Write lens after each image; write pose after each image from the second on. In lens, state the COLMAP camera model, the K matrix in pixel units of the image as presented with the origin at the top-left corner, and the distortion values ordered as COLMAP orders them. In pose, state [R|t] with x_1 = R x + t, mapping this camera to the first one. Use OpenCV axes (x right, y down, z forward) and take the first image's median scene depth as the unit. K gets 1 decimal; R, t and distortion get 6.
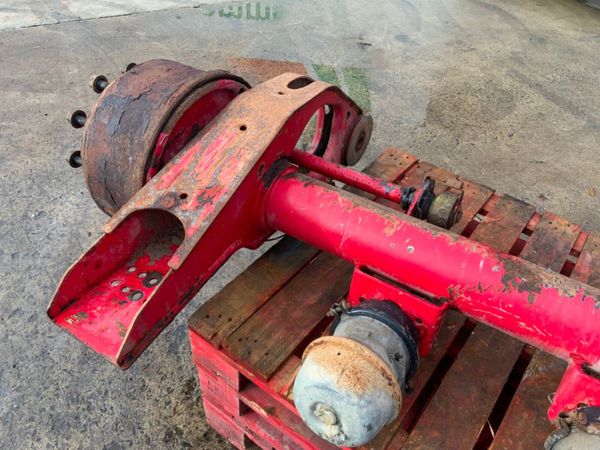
lens RADIAL K [[502.7, 0, 300.0], [0, 502.7, 225.0], [0, 0, 1]] dist [0.066978, -0.124180]
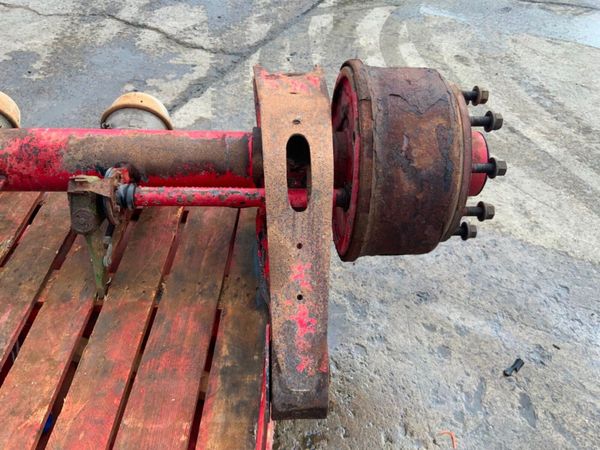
lens RADIAL K [[502.7, 0, 300.0], [0, 502.7, 225.0], [0, 0, 1]] dist [0.066978, -0.124180]
pose [[-0.821442, 0.333835, -0.462372, 0.431492], [-0.427367, 0.176494, 0.886683, -1.042548], [0.377612, 0.925961, -0.002309, 1.241485]]
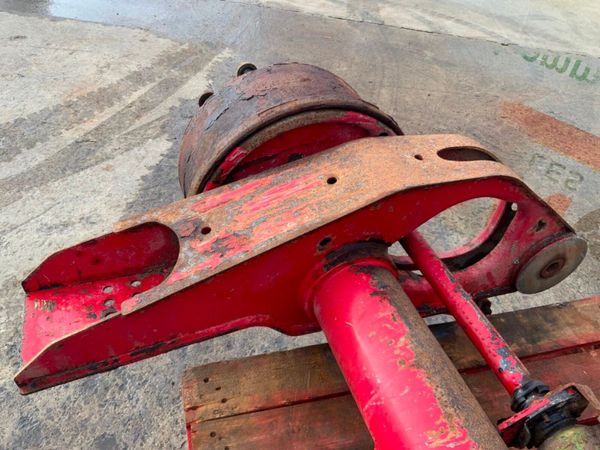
lens RADIAL K [[499.9, 0, 290.2], [0, 499.9, 223.1], [0, 0, 1]] dist [0.083314, -0.170366]
pose [[0.781636, 0.418938, -0.462100, 0.192794], [-0.442362, 0.894634, 0.062822, -0.155457], [0.439728, 0.155311, 0.884600, 0.351345]]
